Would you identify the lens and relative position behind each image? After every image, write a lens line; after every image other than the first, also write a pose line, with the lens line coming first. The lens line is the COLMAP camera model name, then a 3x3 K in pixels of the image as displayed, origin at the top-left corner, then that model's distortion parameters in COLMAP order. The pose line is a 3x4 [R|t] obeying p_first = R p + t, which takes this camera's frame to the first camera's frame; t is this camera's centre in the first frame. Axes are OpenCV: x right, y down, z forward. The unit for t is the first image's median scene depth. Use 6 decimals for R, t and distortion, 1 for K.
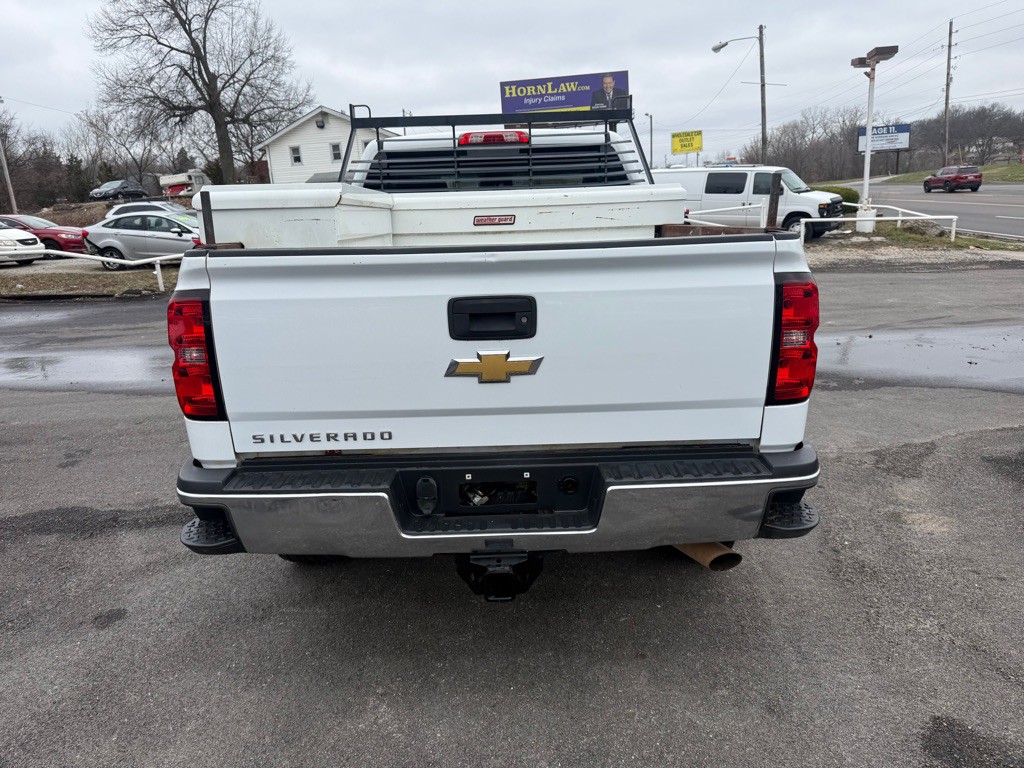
lens RADIAL K [[713.0, 0, 493.2], [0, 713.0, 397.9], [0, 0, 1]] dist [-0.001677, -0.006734]
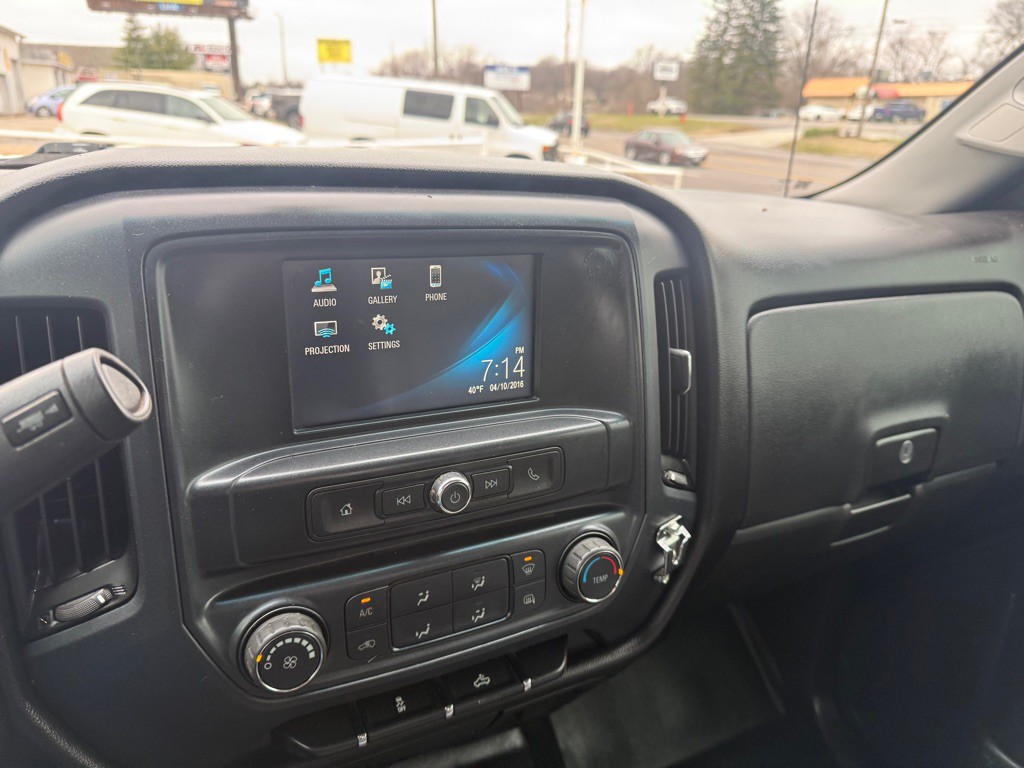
lens RADIAL K [[745.3, 0, 512.0], [0, 745.3, 384.0], [0, 0, 1]] dist [-0.020252, -0.006522]
pose [[0.871026, -0.074604, 0.485539, -0.007789], [0.039498, 0.995836, 0.082156, -0.066059], [-0.489647, -0.052383, 0.870346, 0.250350]]
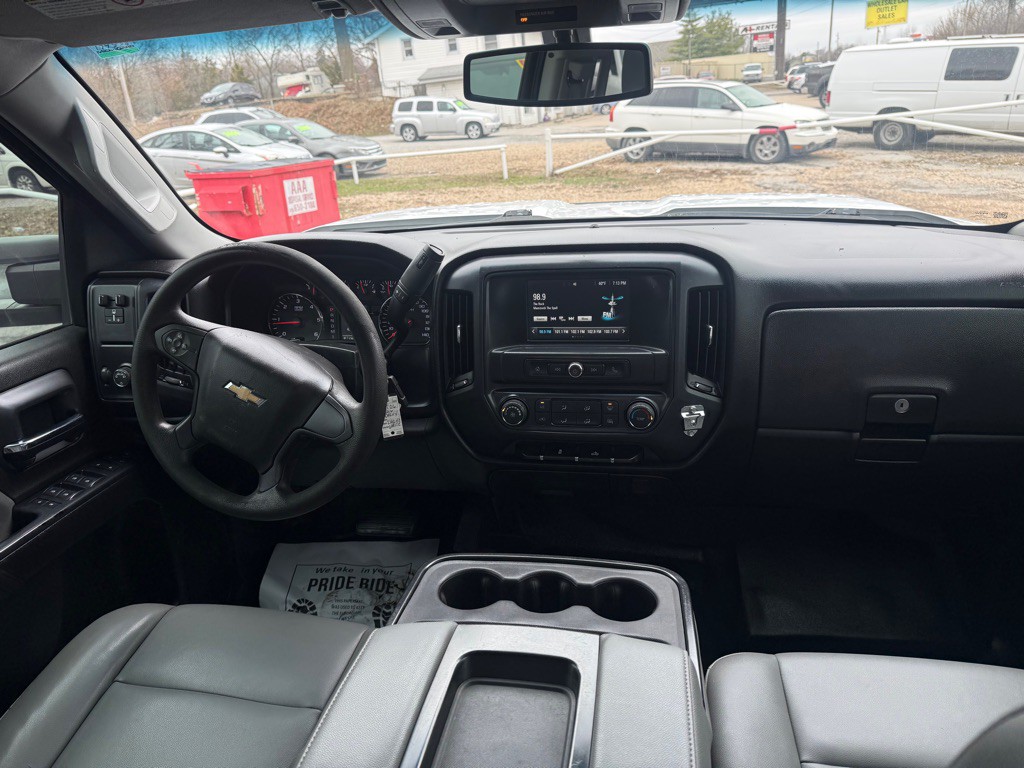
lens RADIAL K [[713.0, 0, 493.2], [0, 713.0, 397.9], [0, 0, 1]] dist [-0.001677, -0.006734]
pose [[0.983018, 0.048053, -0.177106, 0.002867], [-0.024258, 0.990665, 0.134144, -0.066235], [0.181899, -0.127570, 0.975007, 0.219294]]
